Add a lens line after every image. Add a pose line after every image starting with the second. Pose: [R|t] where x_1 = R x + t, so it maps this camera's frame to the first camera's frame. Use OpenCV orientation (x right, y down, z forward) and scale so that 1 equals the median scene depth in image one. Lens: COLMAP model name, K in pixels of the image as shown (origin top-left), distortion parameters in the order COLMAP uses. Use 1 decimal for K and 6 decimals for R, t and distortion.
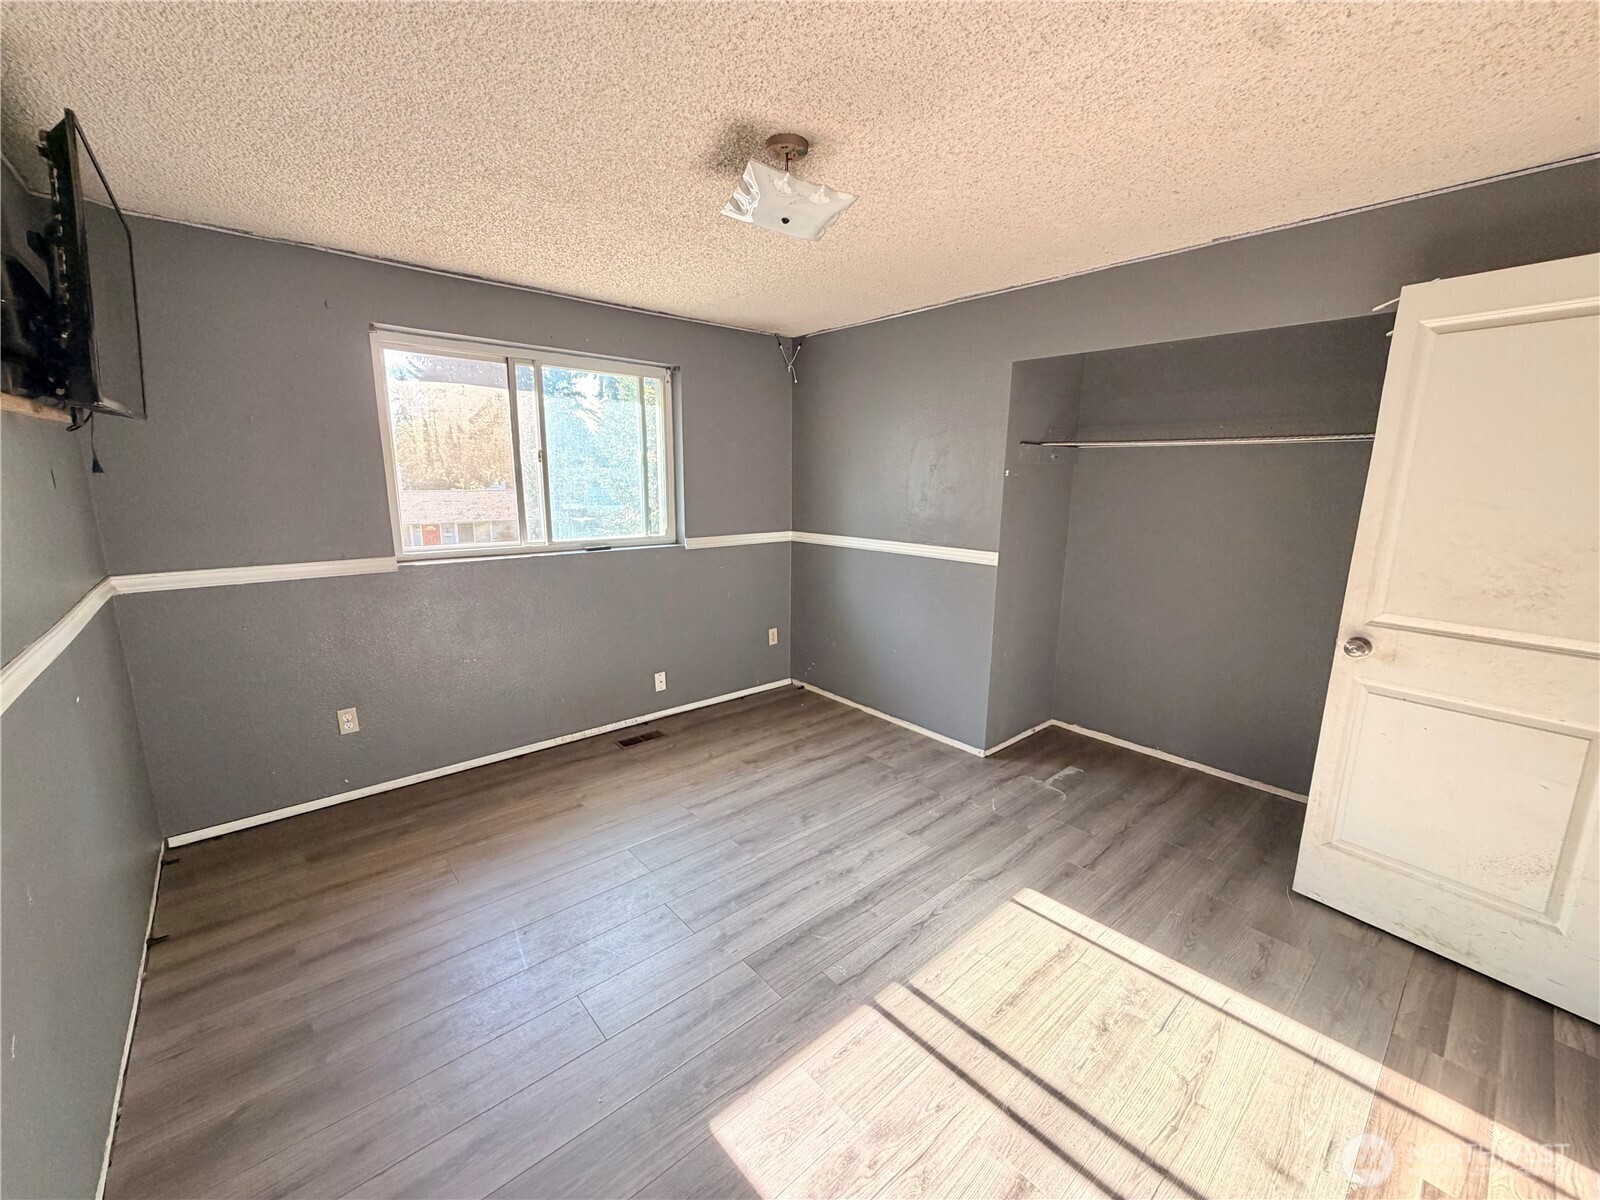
lens RADIAL K [[639.9, 0, 793.6], [0, 639.9, 600.5], [0, 0, 1]] dist [-0.001761, 0.000651]
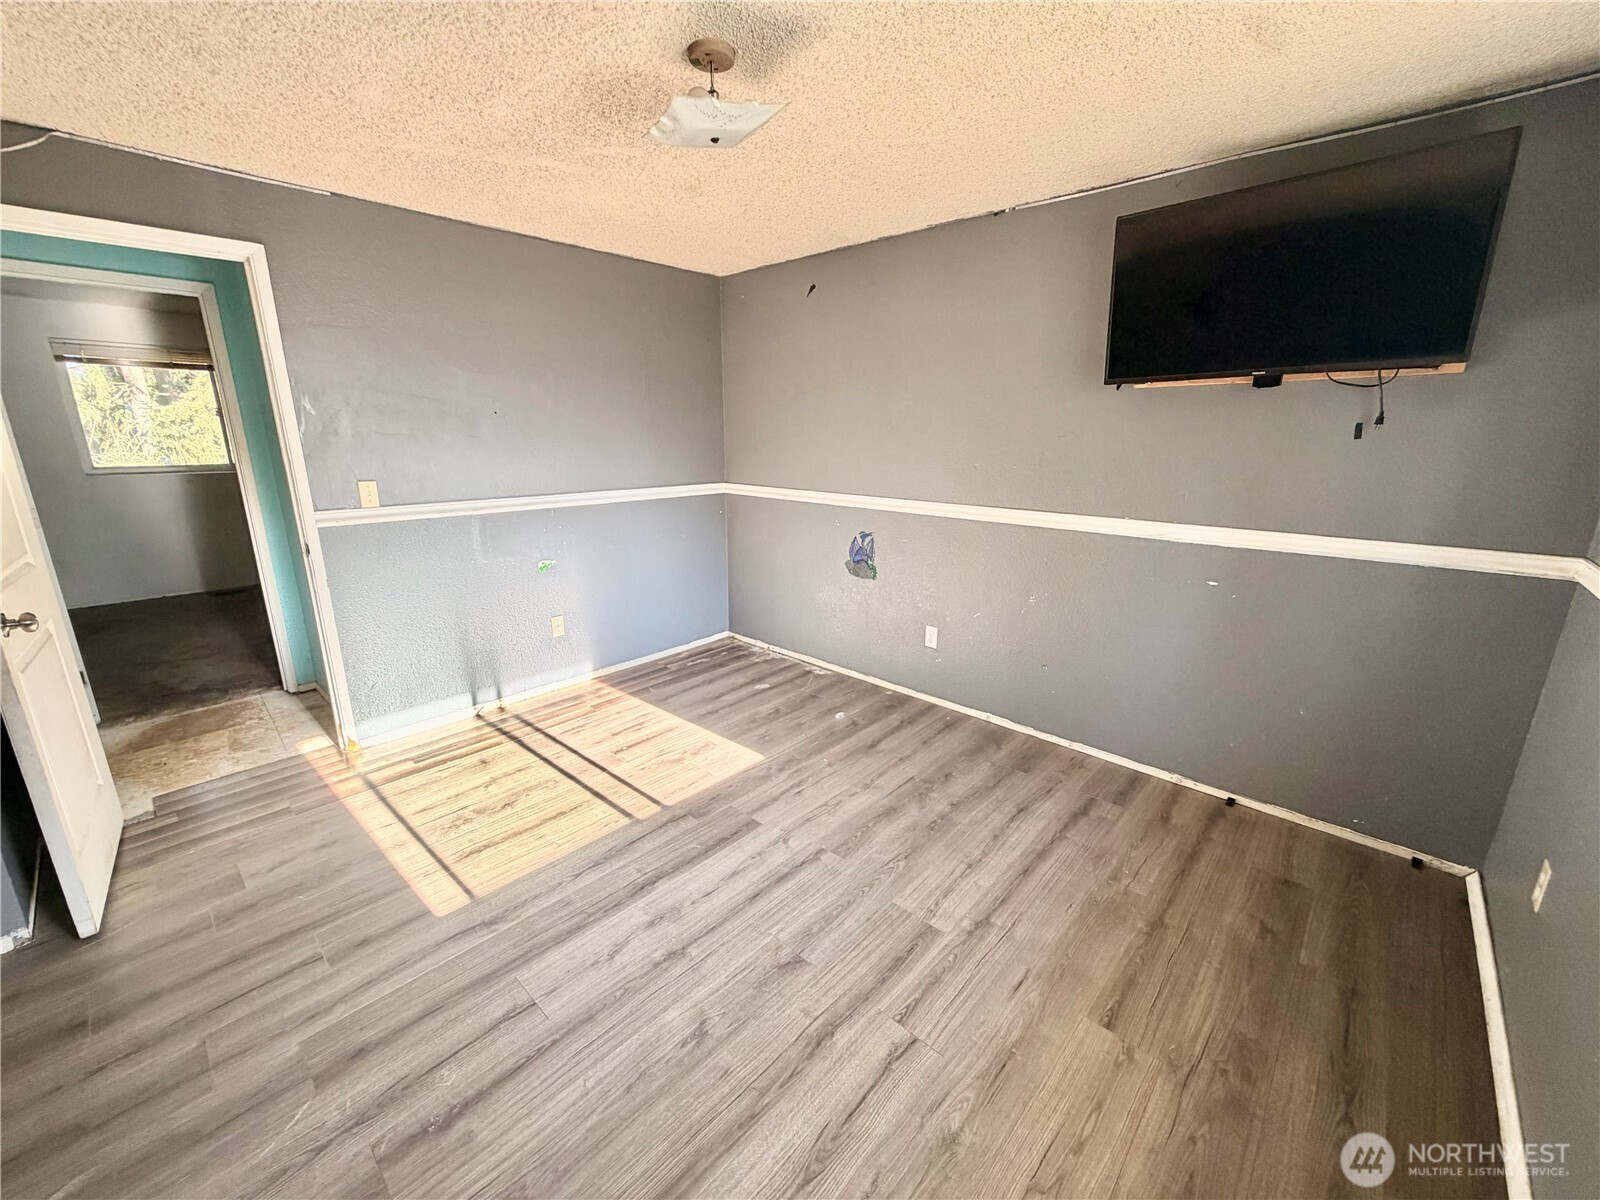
lens RADIAL K [[639.9, 0, 801.1], [0, 639.9, 598.1], [0, 0, 1]] dist [-0.001761, 0.000651]
pose [[-0.993369, 0.016325, -0.113806, -0.014938], [-0.034815, 0.900682, 0.433081, -0.298314], [0.109573, 0.434172, -0.894141, 1.586094]]
